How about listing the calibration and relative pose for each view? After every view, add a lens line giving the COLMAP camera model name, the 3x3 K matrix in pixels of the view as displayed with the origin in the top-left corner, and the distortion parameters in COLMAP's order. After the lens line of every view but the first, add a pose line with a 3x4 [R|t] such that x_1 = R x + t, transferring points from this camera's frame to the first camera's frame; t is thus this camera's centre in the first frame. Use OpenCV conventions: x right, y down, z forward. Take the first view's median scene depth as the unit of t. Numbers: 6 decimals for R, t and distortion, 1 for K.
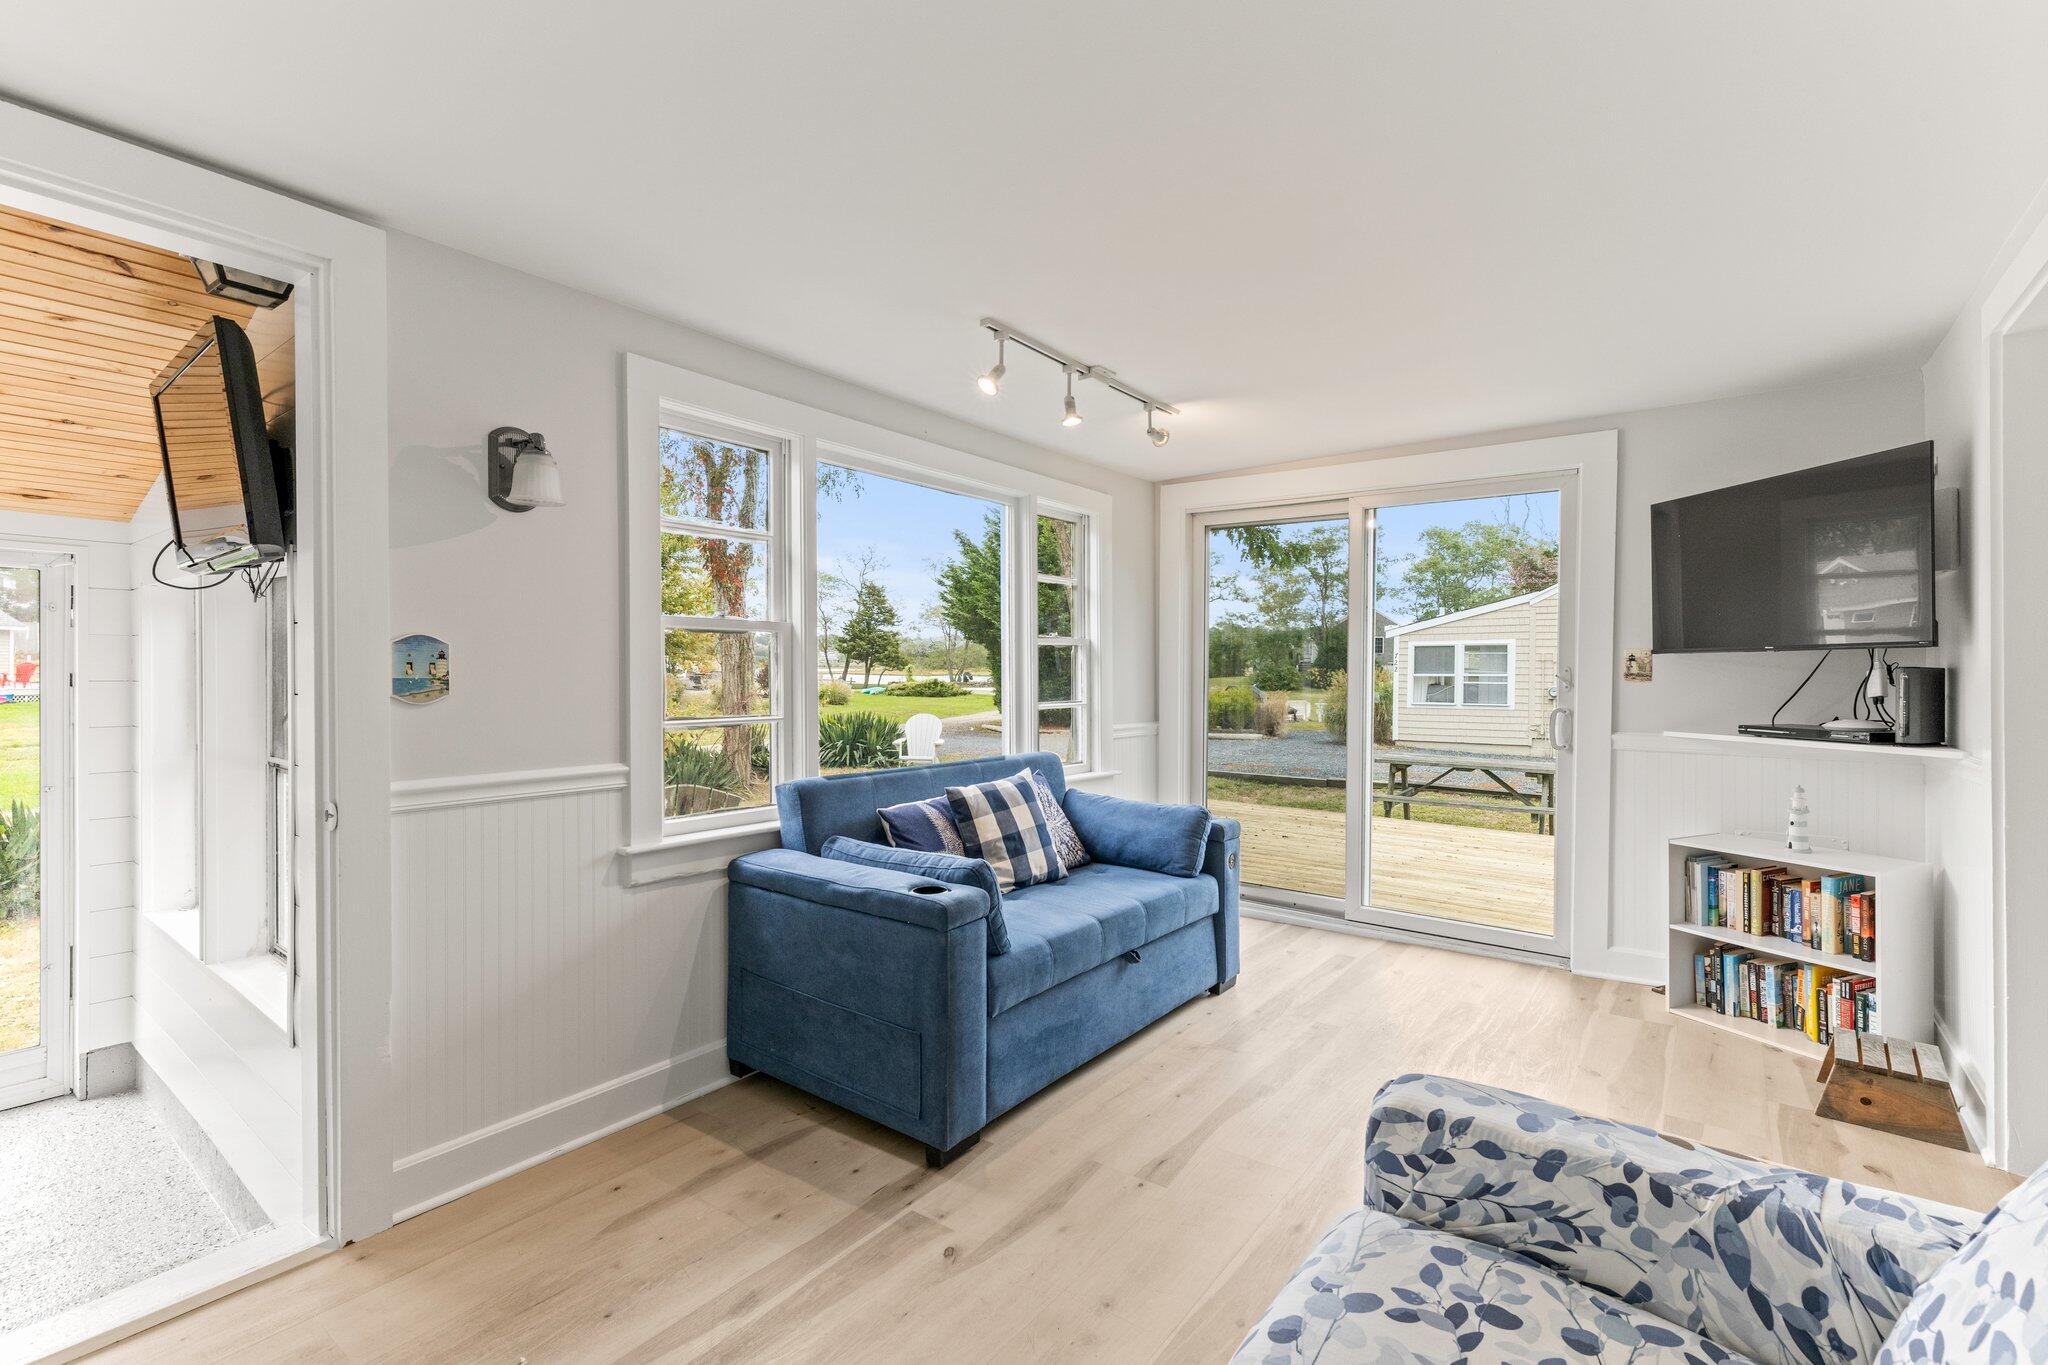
lens RADIAL K [[944.3, 0, 1057.7], [0, 944.3, 738.9], [0, 0, 1]] dist [0.011084, 0.000136]
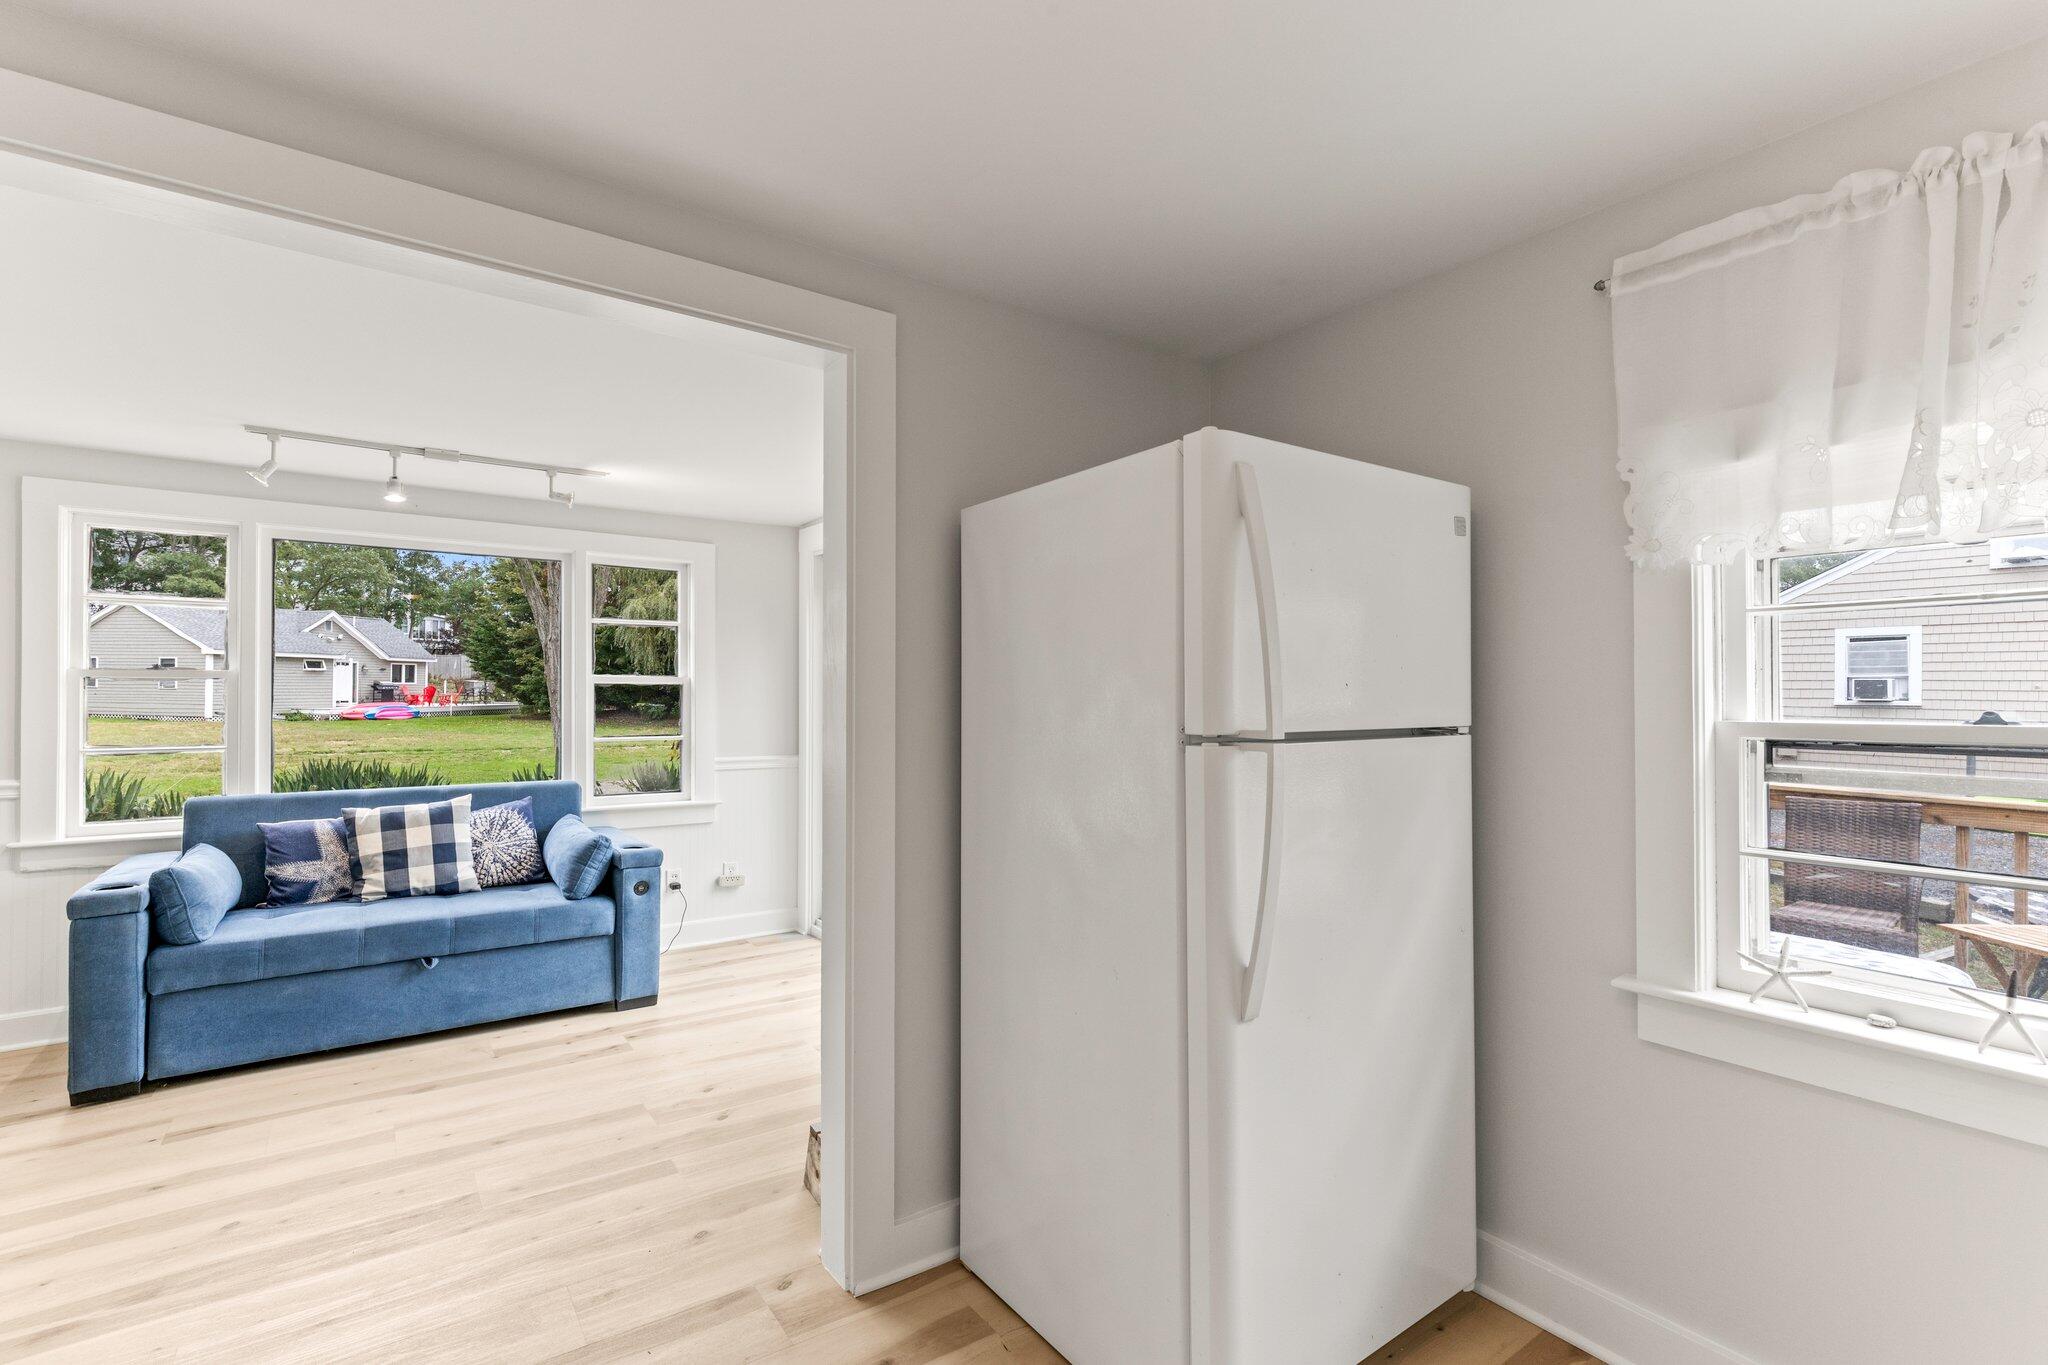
lens RADIAL K [[950.8, 0, 1021.2], [0, 950.8, 714.1], [0, 0, 1]] dist [-0.001588, -0.000716]
pose [[0.953935, 0.008059, -0.299907, 0.853175], [-0.023328, 0.998605, -0.047367, -0.024252], [0.299107, 0.052181, 0.952792, 0.085995]]
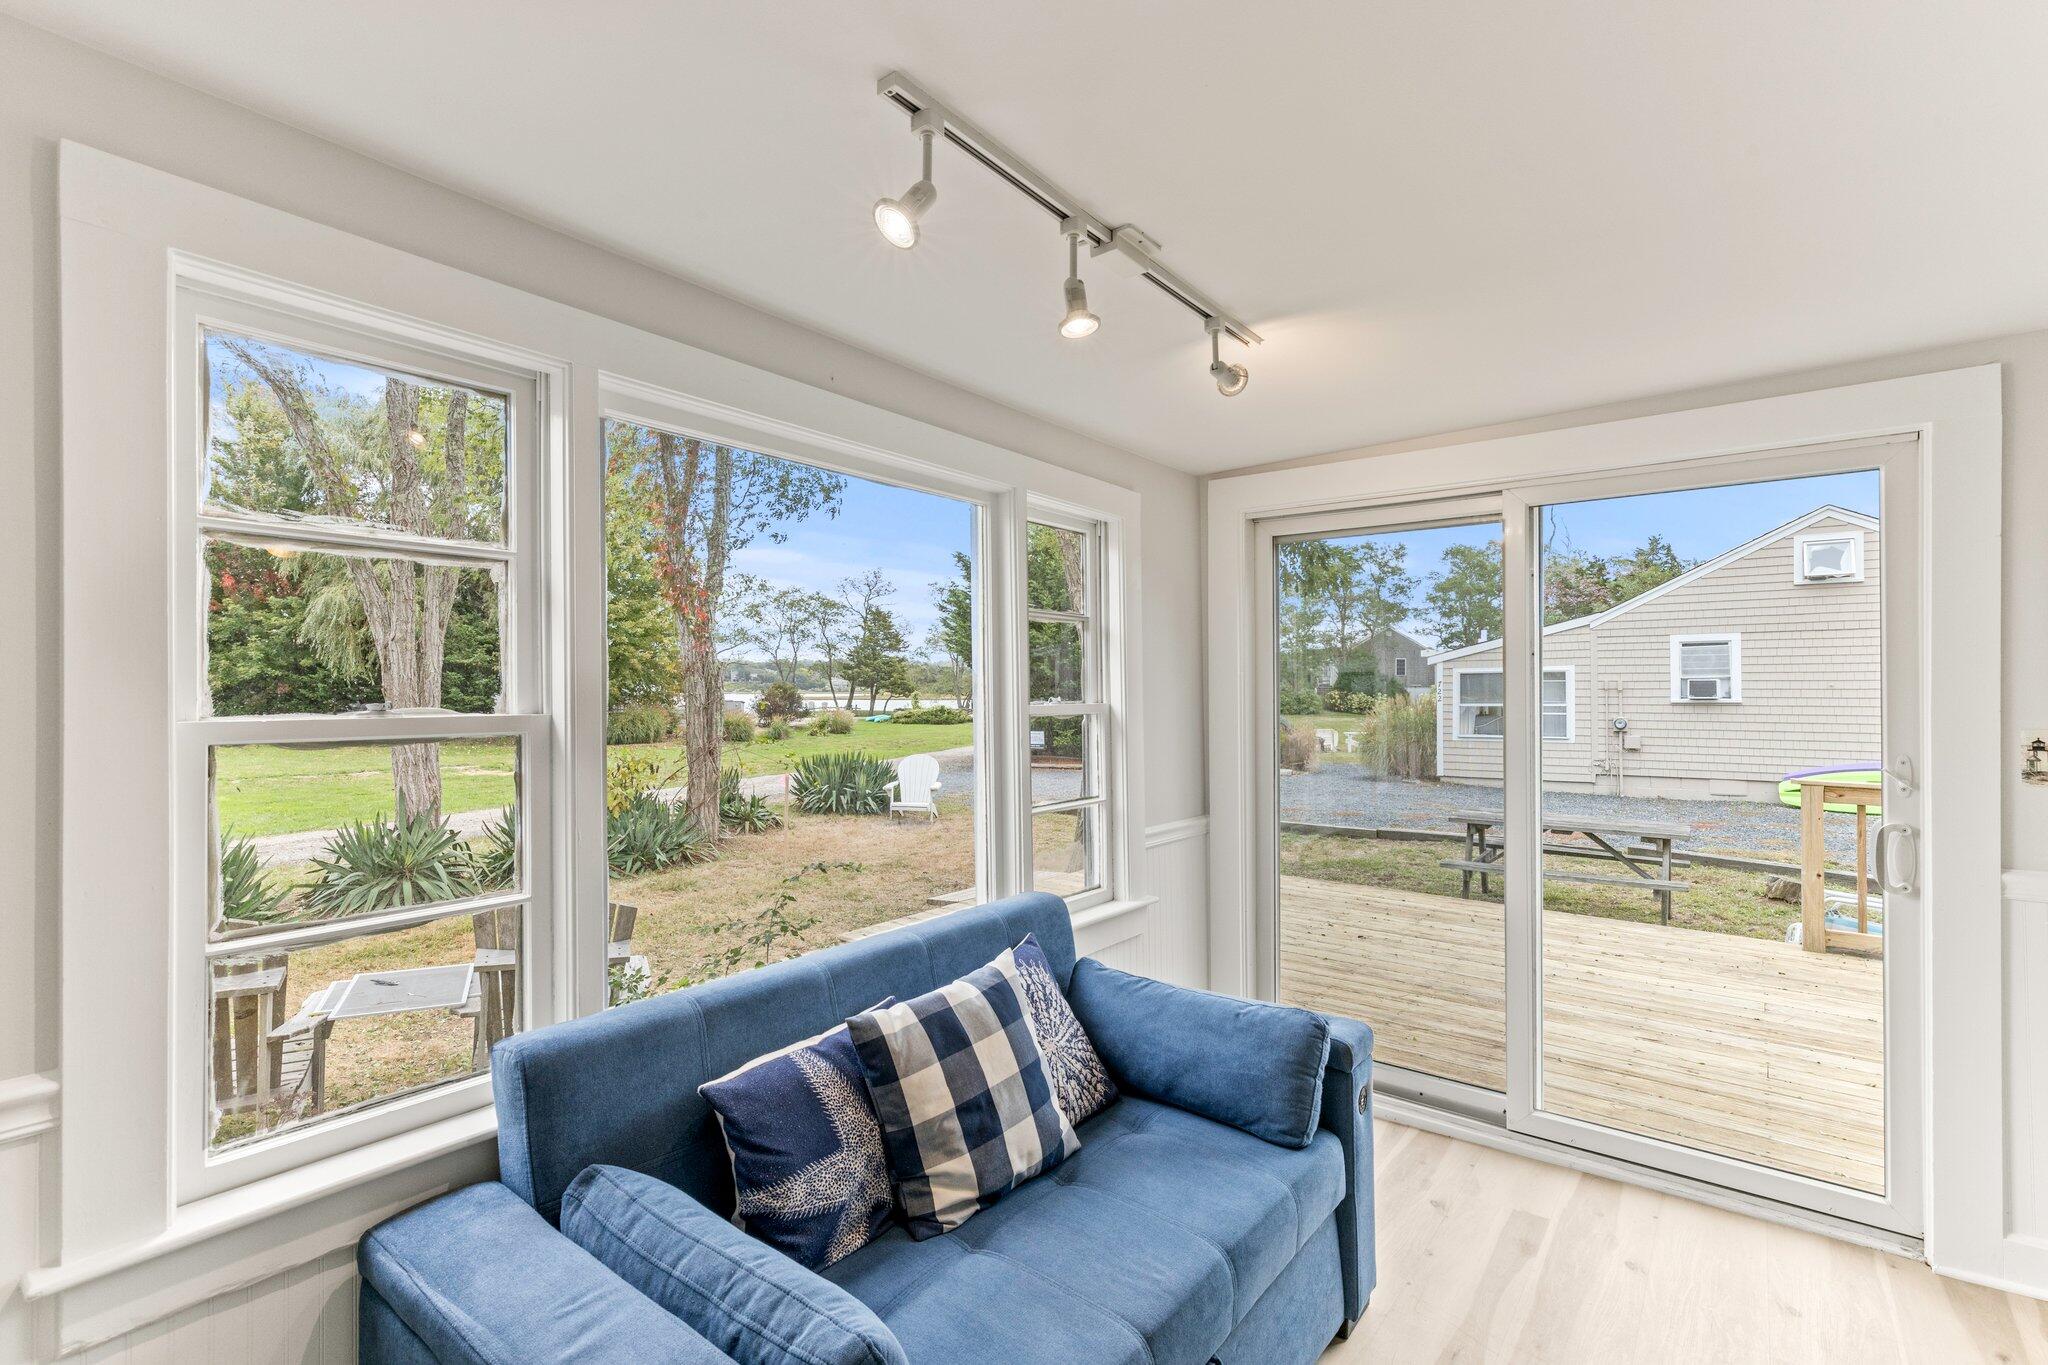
lens RADIAL K [[961.7, 0, 1051.8], [0, 961.7, 691.5], [0, 0, 1]] dist [0.001527, -0.000111]
pose [[0.999813, -0.008475, -0.017363, 0.005504], [0.007158, 0.997190, -0.074569, -0.072356], [0.017946, 0.074431, 0.997065, 0.360990]]
